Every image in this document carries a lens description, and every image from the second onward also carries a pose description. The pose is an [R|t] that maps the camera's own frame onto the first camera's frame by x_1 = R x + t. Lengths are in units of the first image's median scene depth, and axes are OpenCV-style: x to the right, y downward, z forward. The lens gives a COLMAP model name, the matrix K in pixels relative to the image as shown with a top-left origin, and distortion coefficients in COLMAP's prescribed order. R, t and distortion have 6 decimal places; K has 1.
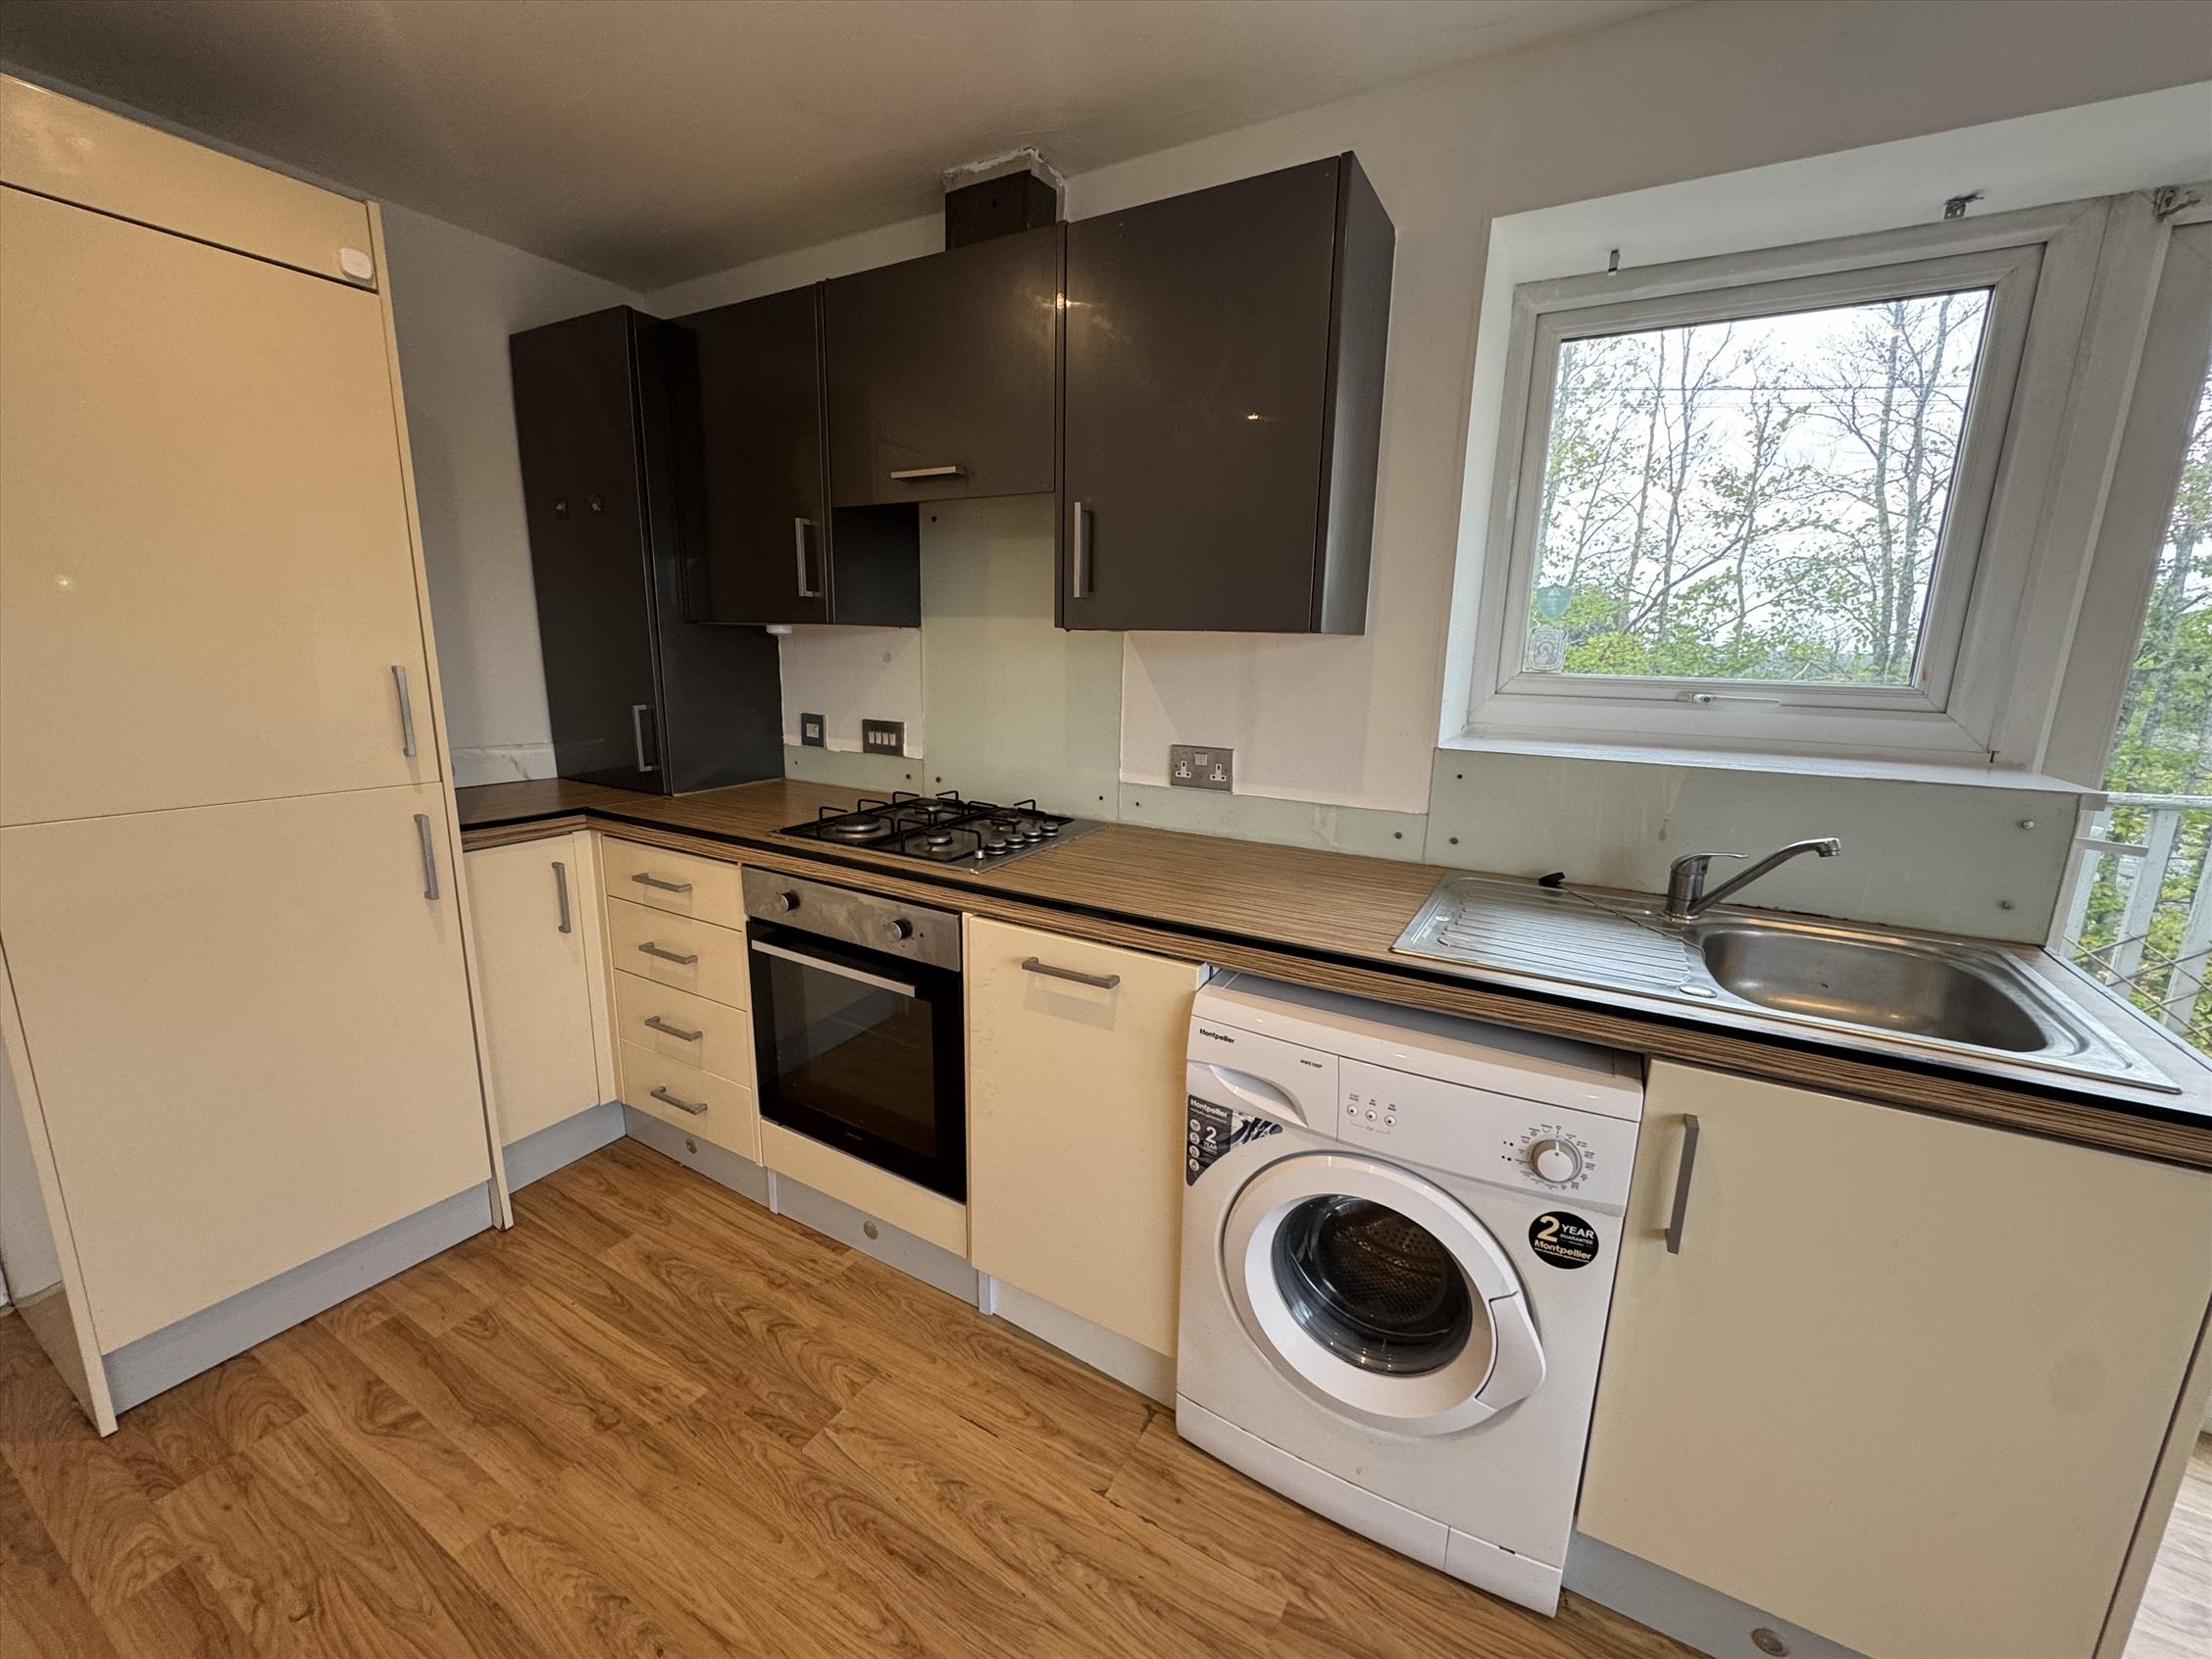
lens RADIAL K [[883.2, 0, 1106.0], [0, 883.2, 829.5], [0, 0, 1]] dist [-0.000347, -0.000286]
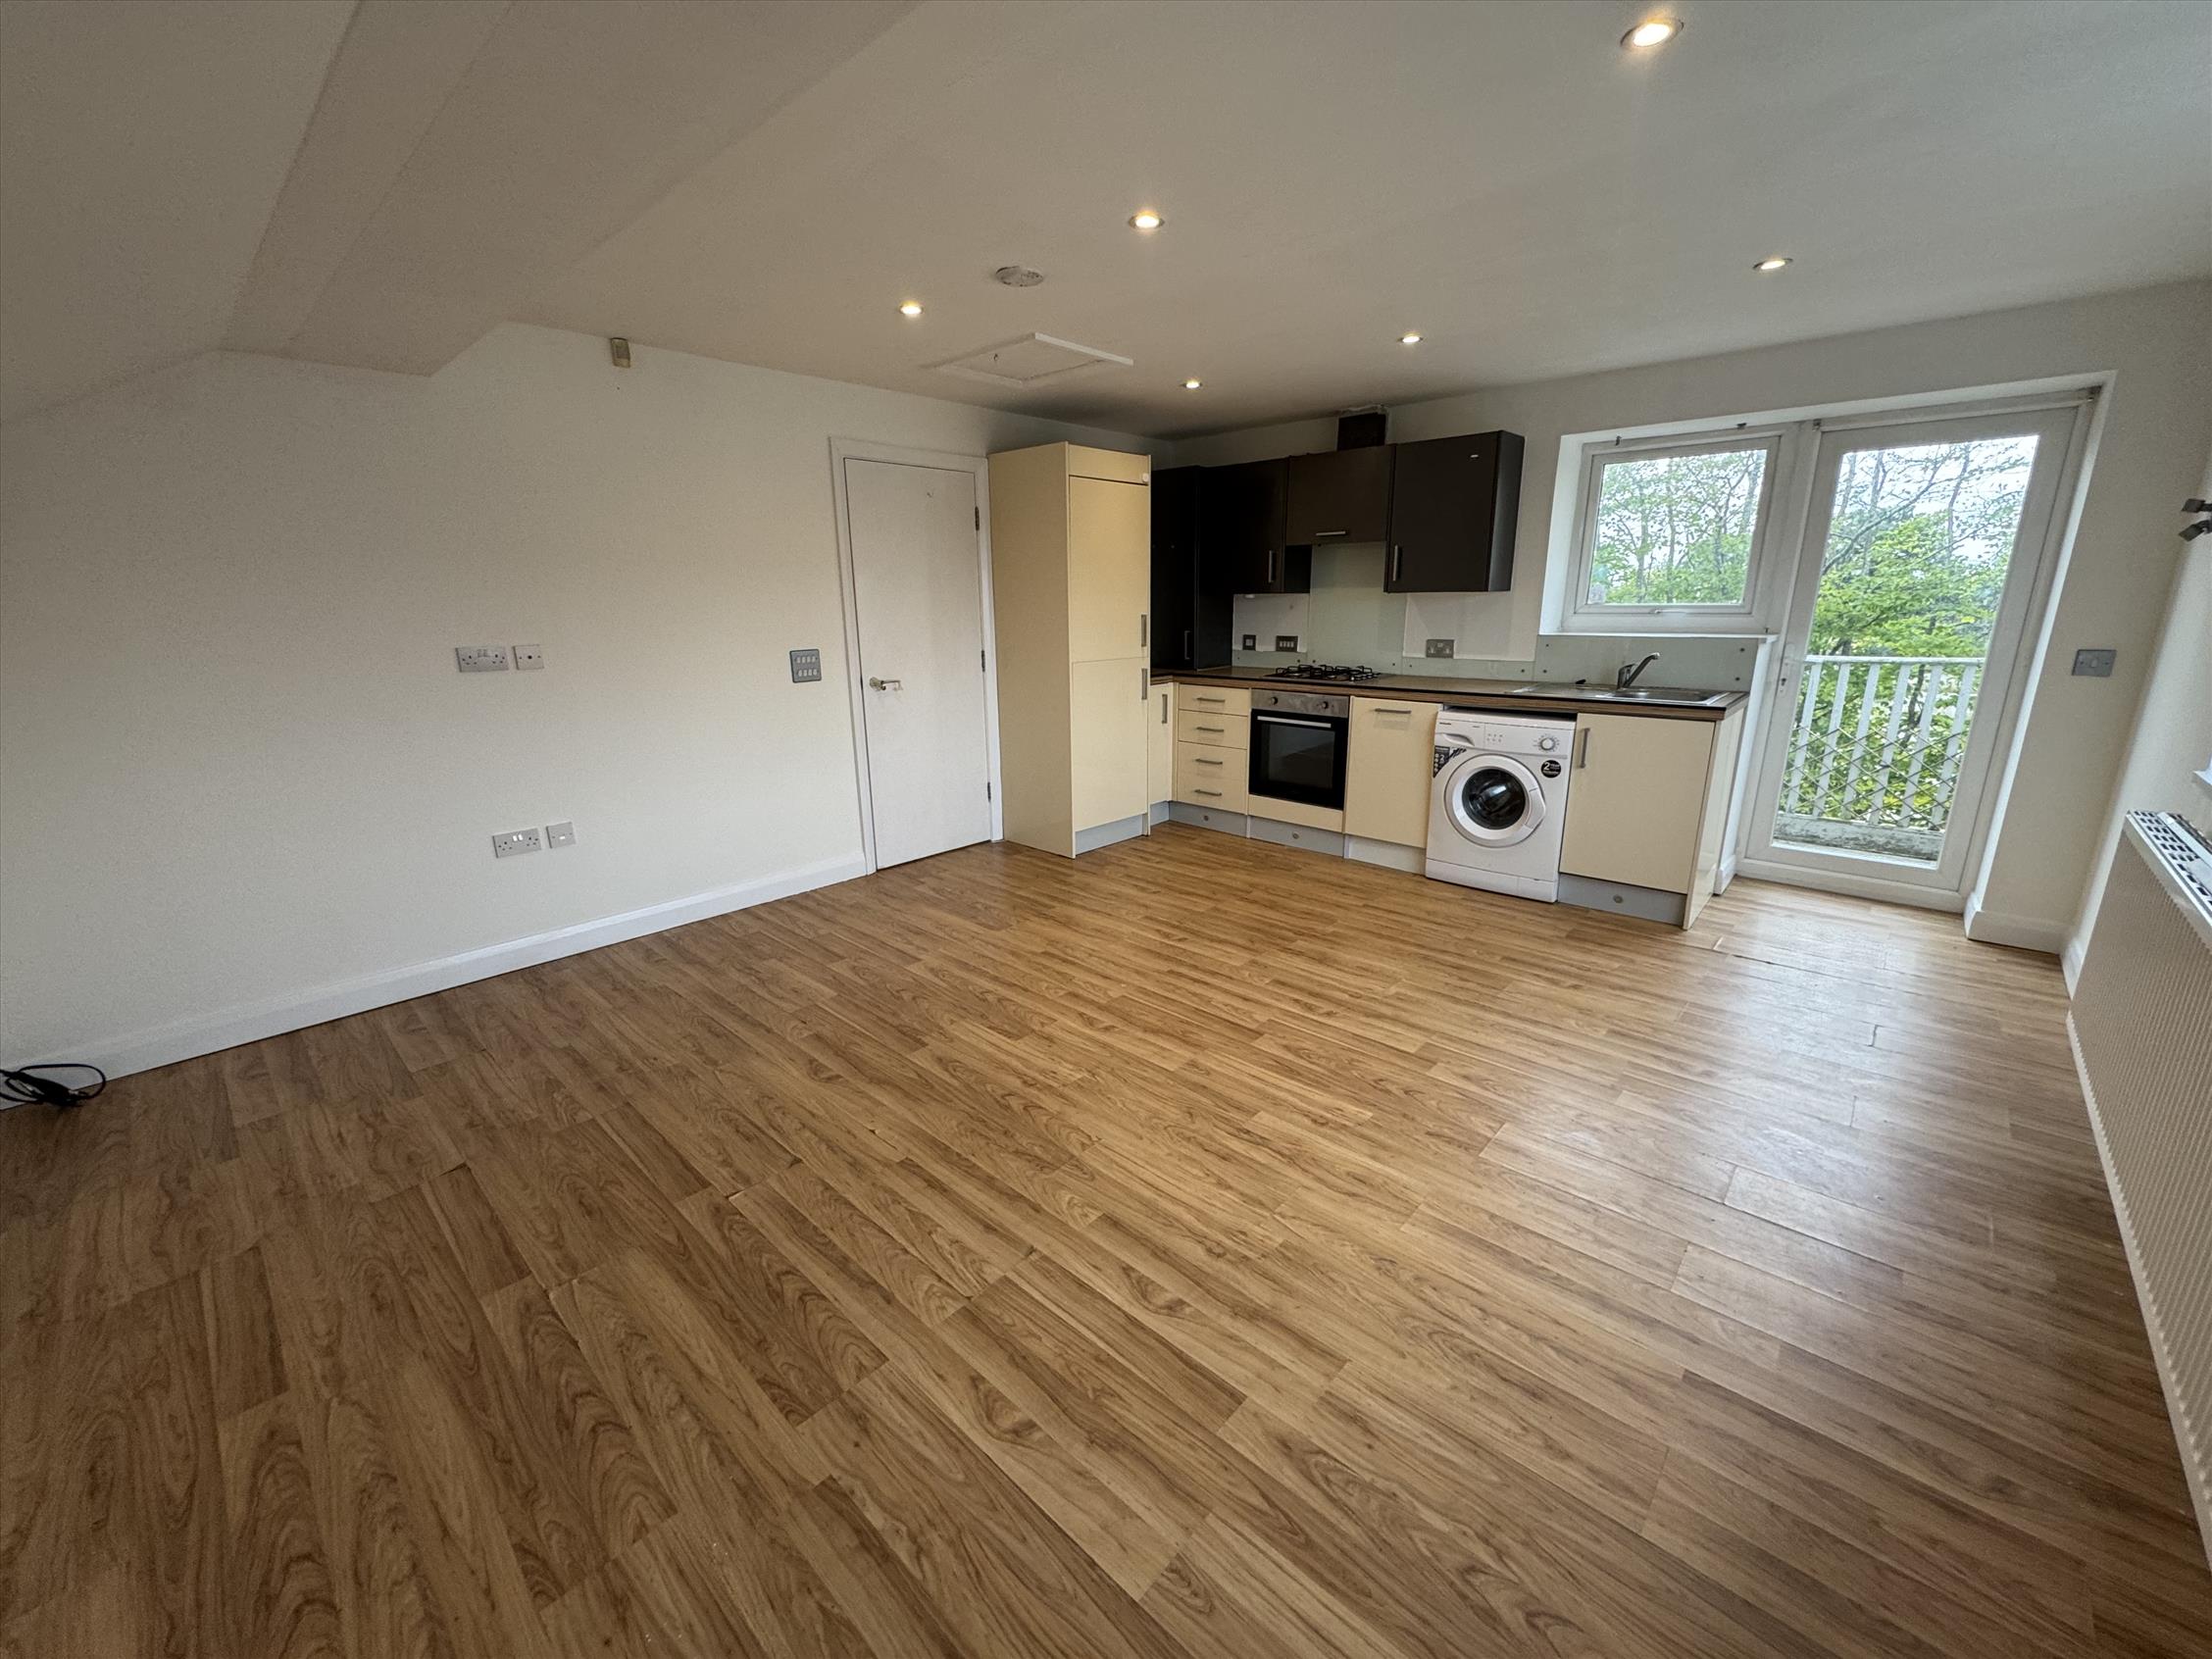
lens RADIAL K [[877.4, 0, 1103.1], [0, 877.4, 834.1], [0, 0, 1]] dist [-0.003875, -0.000606]
pose [[0.972617, 0.026616, -0.230886, -0.245896], [-0.013930, 0.998311, 0.056404, 0.350223], [0.231997, -0.051644, 0.971345, -1.743691]]
